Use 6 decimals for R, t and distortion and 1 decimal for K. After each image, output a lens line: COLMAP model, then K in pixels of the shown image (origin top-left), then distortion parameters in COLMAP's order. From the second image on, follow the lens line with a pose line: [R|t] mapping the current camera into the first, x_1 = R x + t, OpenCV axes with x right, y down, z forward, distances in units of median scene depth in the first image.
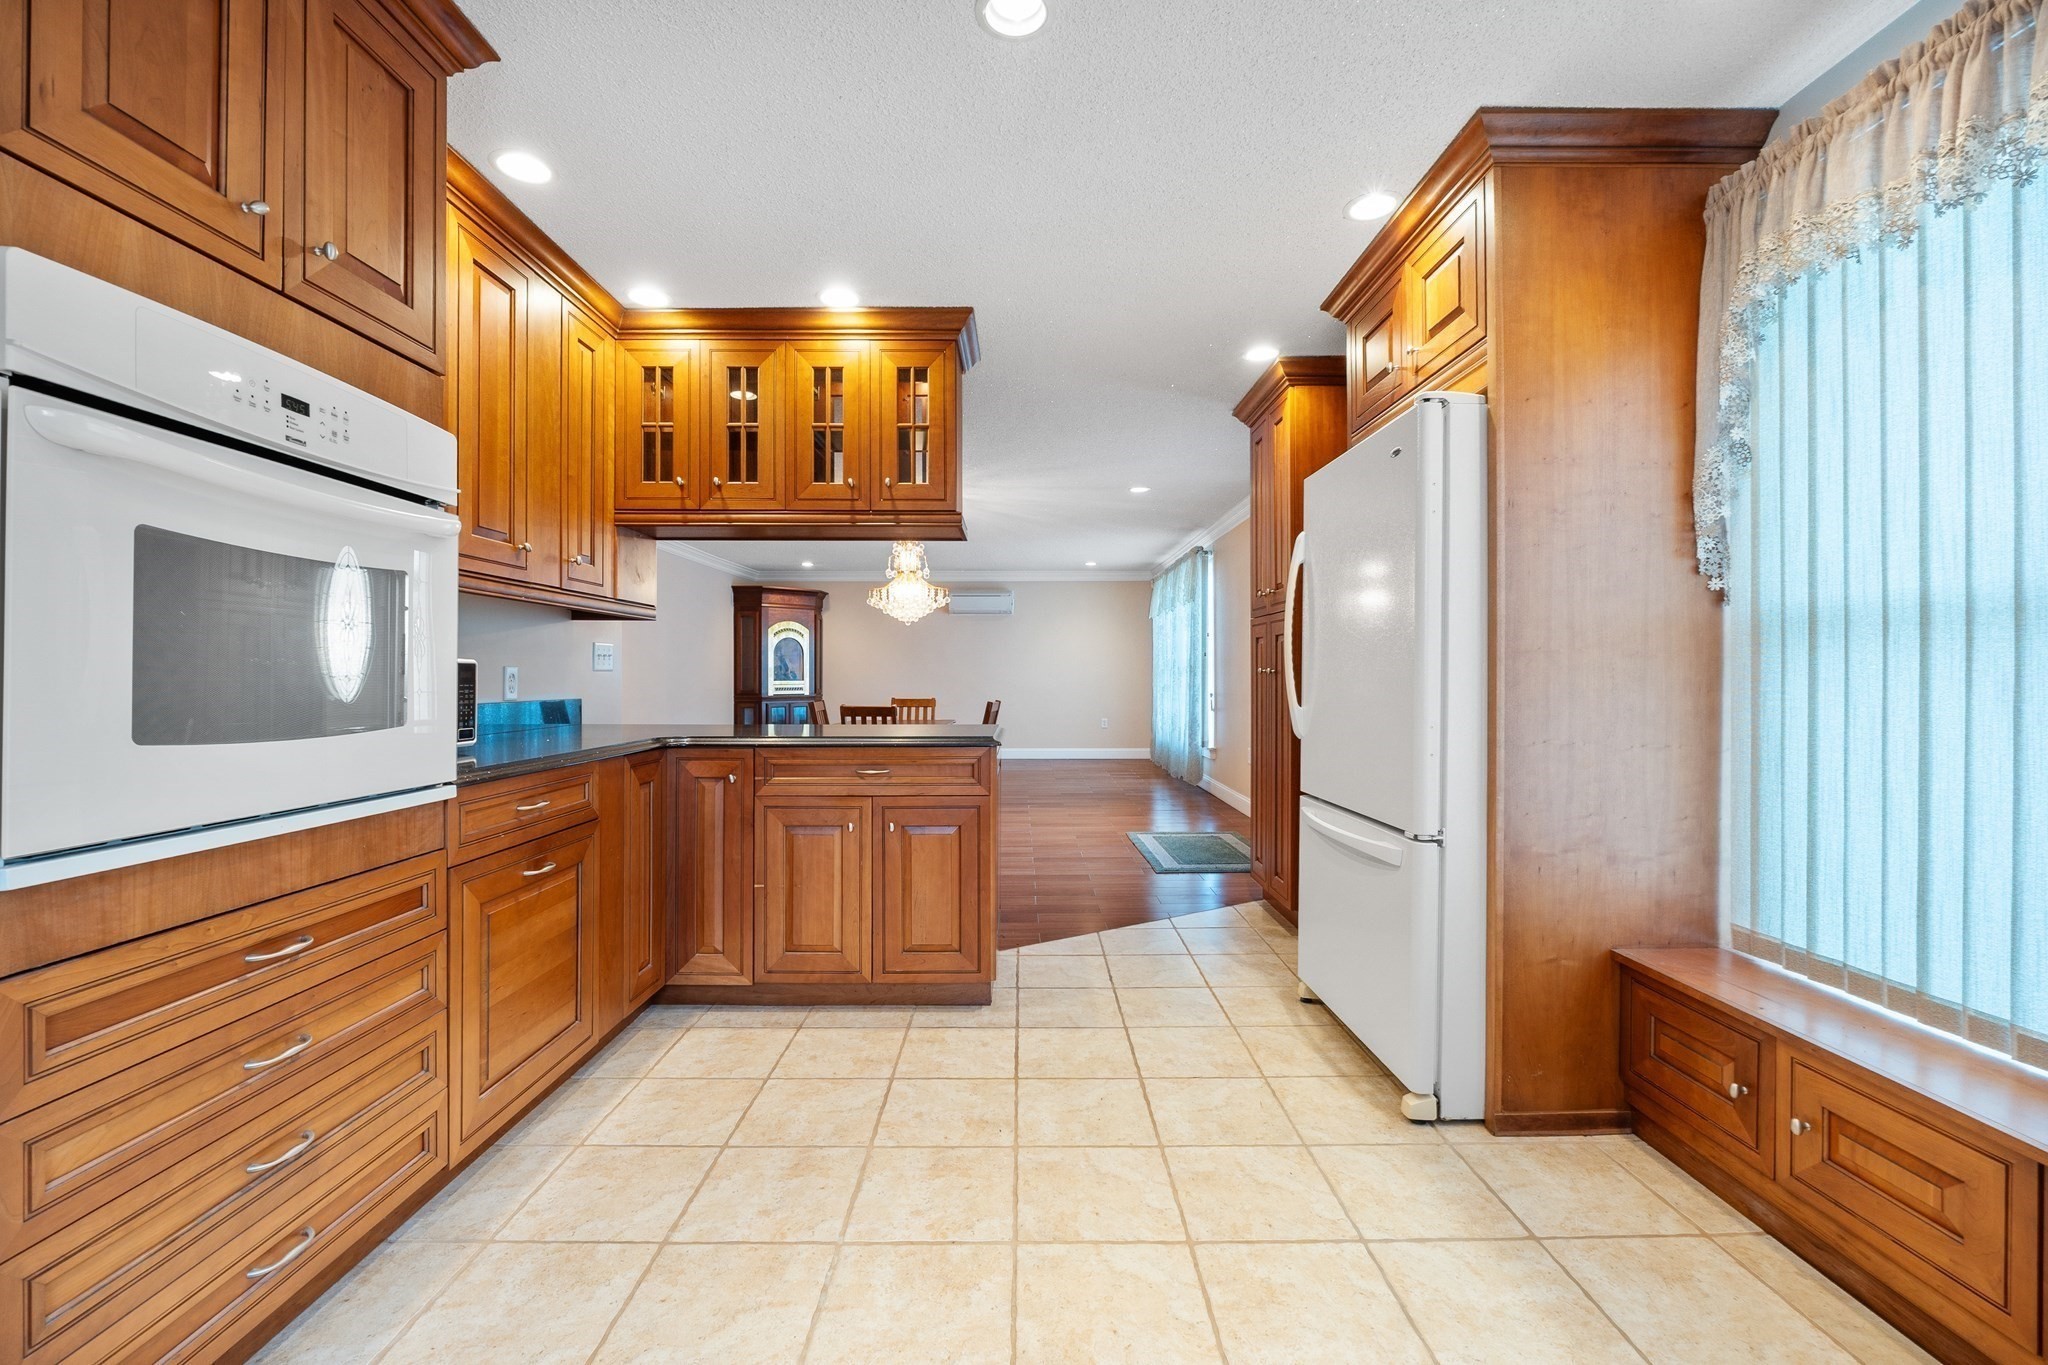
lens RADIAL K [[849.3, 0, 1024.4], [0, 849.3, 678.7], [0, 0, 1]] dist [-0.011503, 0.000272]
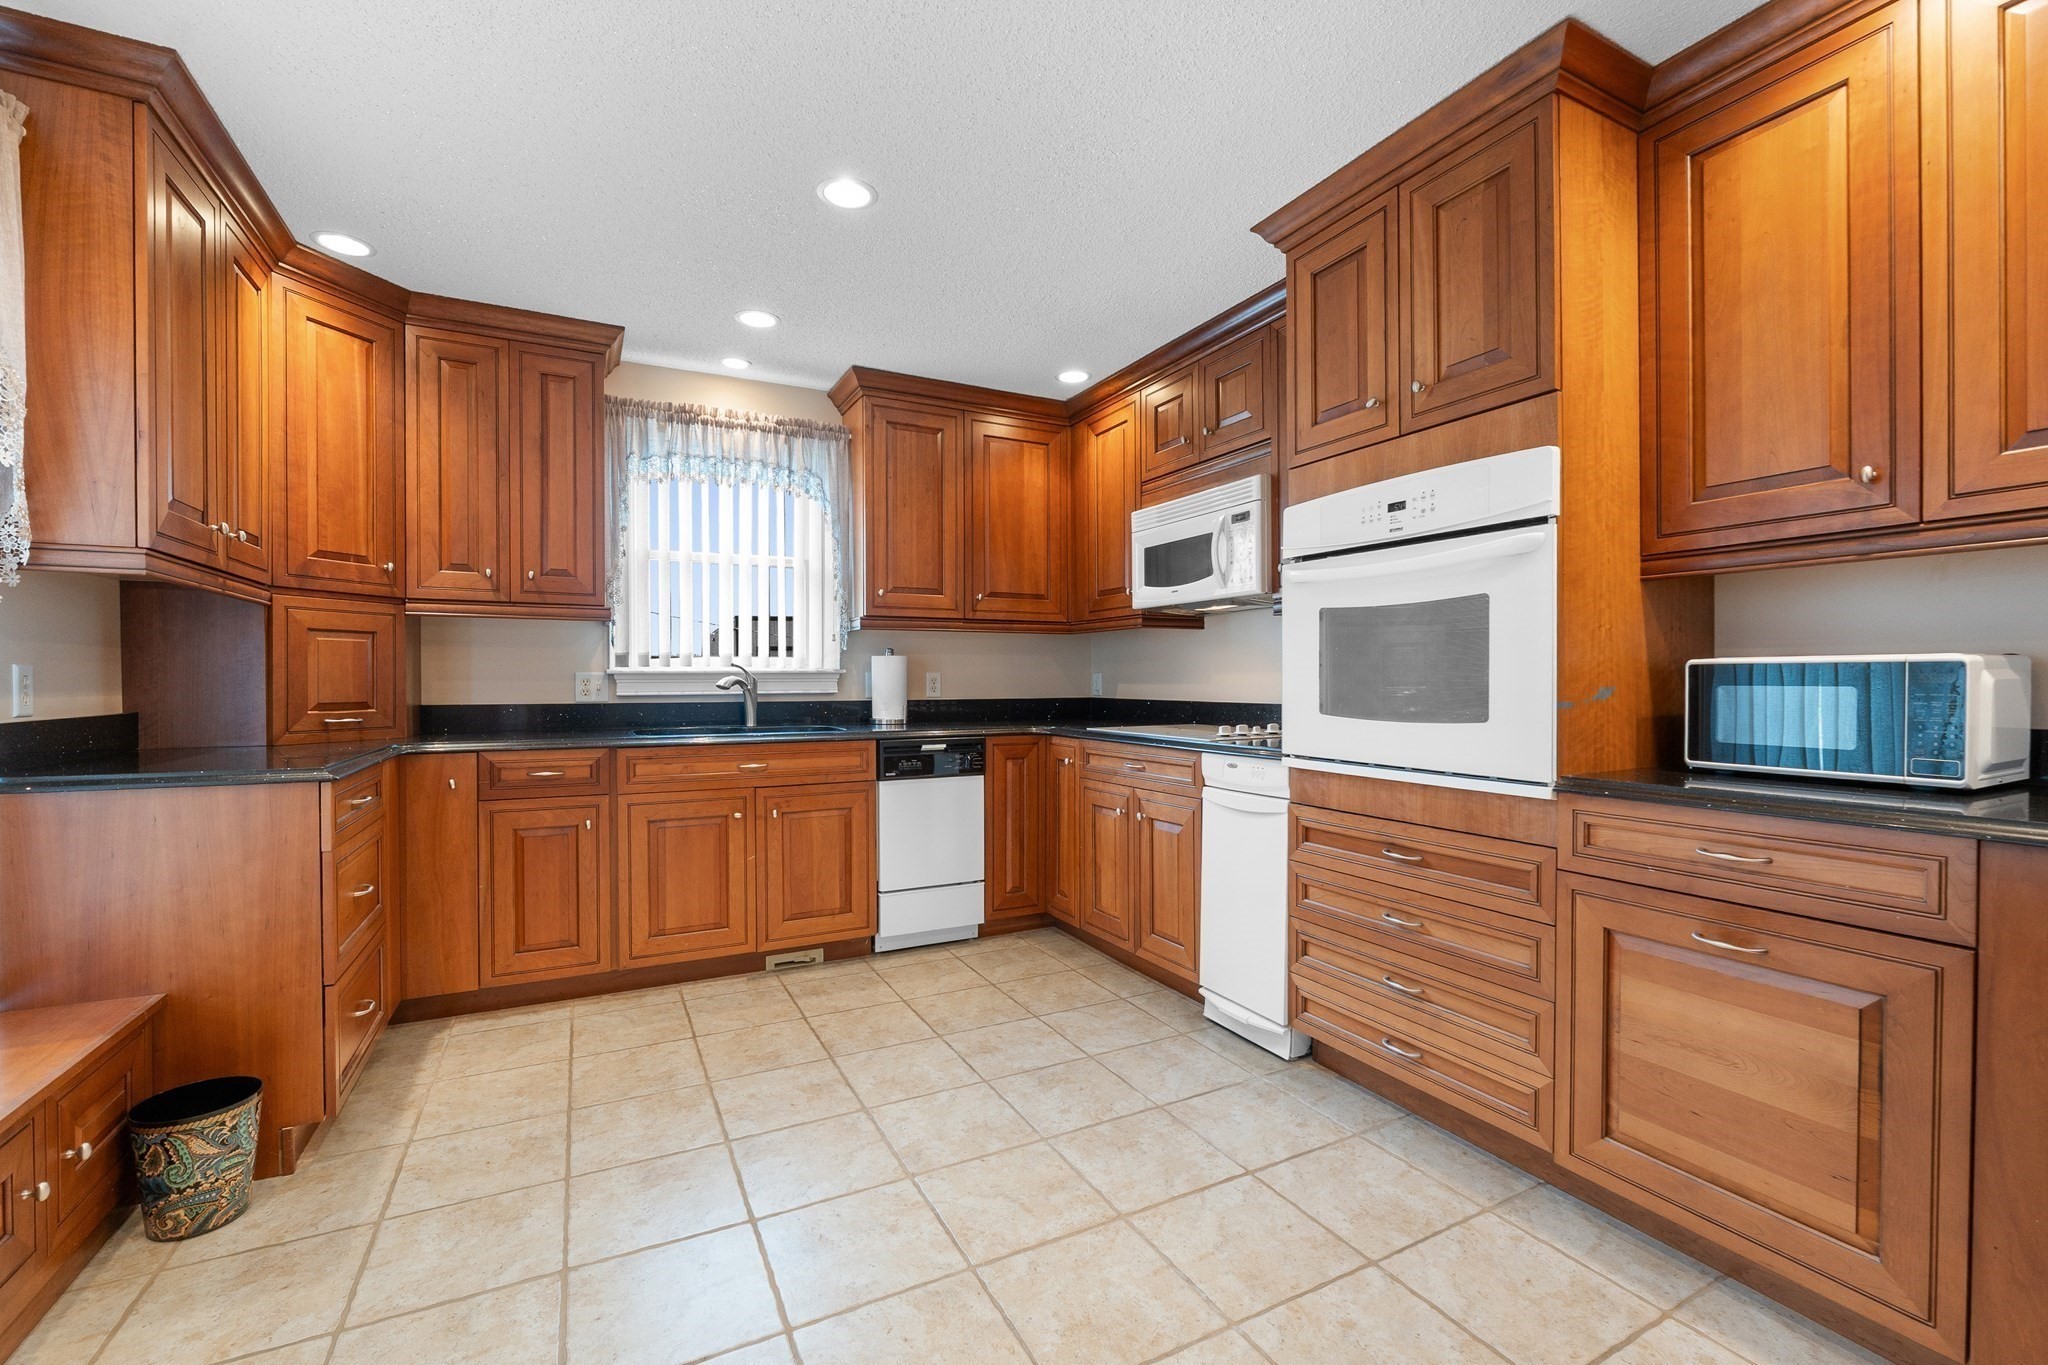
lens RADIAL K [[863.5, 0, 1030.6], [0, 863.5, 693.9], [0, 0, 1]] dist [-0.008814, -0.000016]
pose [[-0.889293, 0.009976, -0.457228, 0.223231], [0.001790, 0.999830, 0.018334, -0.004689], [0.457334, 0.015486, -0.889160, 1.013062]]
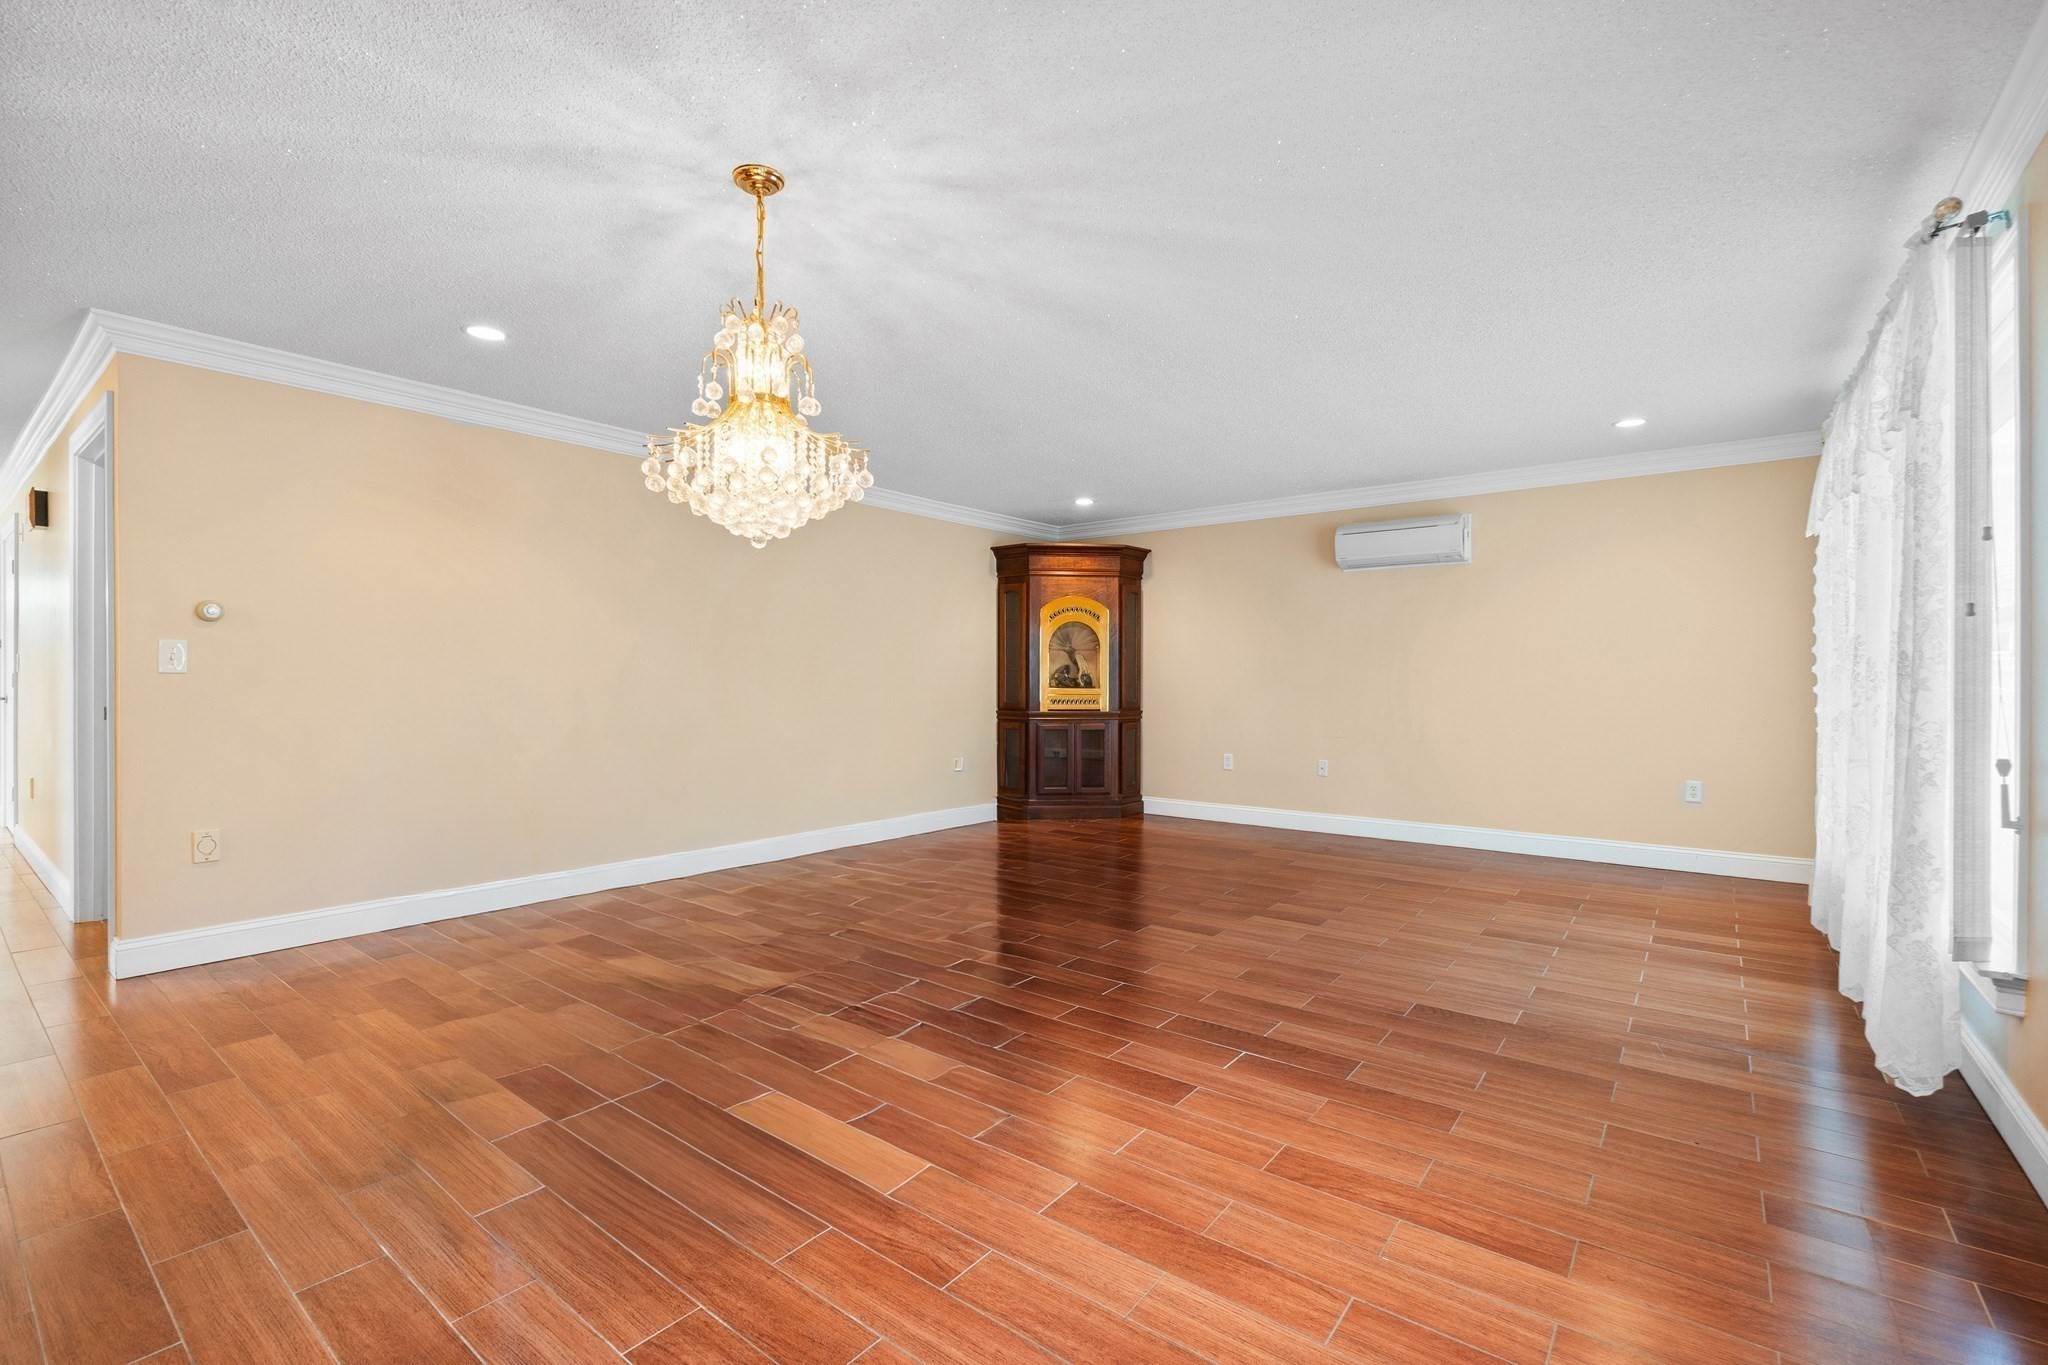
lens RADIAL K [[893.5, 0, 1033.8], [0, 893.5, 679.2], [0, 0, 1]] dist [-0.000135, -0.000441]
pose [[0.792684, 0.004420, -0.609616, 0.423517], [-0.007664, 0.999967, -0.002715, -0.009969], [0.609584, 0.006824, 0.792692, 1.690656]]
